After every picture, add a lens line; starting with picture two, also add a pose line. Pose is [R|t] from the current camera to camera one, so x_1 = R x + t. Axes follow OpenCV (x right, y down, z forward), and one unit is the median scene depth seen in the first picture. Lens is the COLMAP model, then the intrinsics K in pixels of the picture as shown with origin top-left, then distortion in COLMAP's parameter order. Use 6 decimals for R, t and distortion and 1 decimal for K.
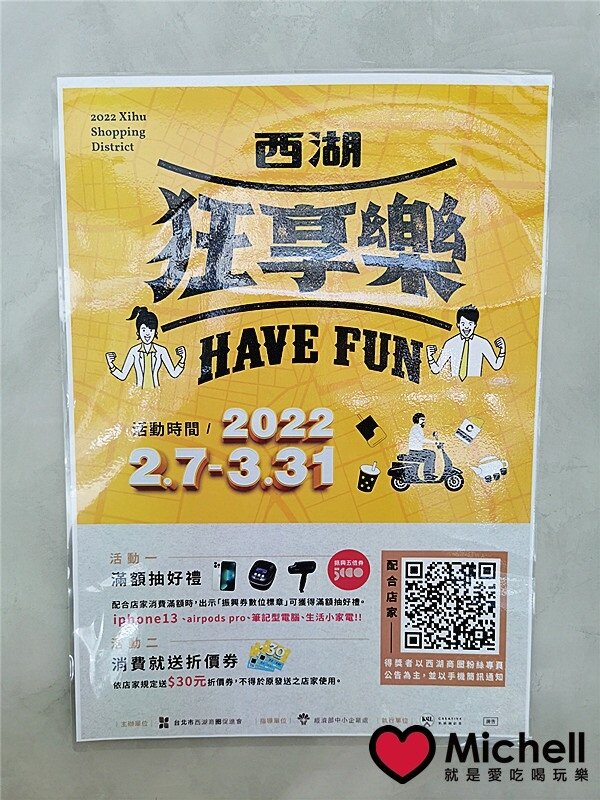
lens RADIAL K [[617.6, 0, 299.5], [0, 617.6, 400.1], [0, 0, 1]] dist [0.046673, -0.034545]
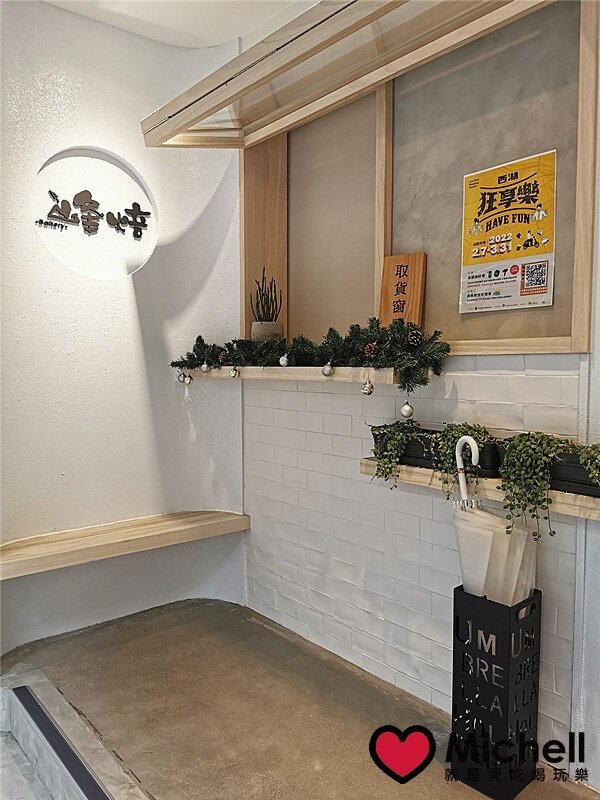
lens RADIAL K [[617.6, 0, 294.8], [0, 617.6, 403.2], [0, 0, 1]] dist [0.046673, -0.034545]
pose [[0.641916, 0.042581, -0.765592, 2.599708], [-0.077500, 0.996947, -0.009532, 1.436511], [0.762849, 0.065452, 0.643256, -3.089461]]
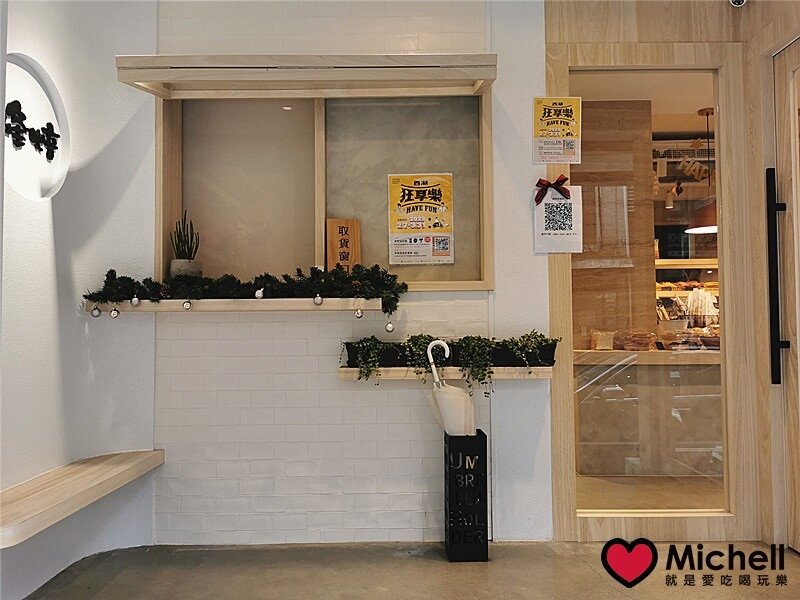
lens RADIAL K [[617.6, 0, 409.4], [0, 617.6, 298.0], [0, 0, 1]] dist [0.046673, -0.034545]
pose [[0.999888, -0.013935, 0.005505, -0.183373], [0.014587, 0.989301, -0.145158, 2.032771], [-0.003423, 0.145222, 0.989393, -6.117167]]
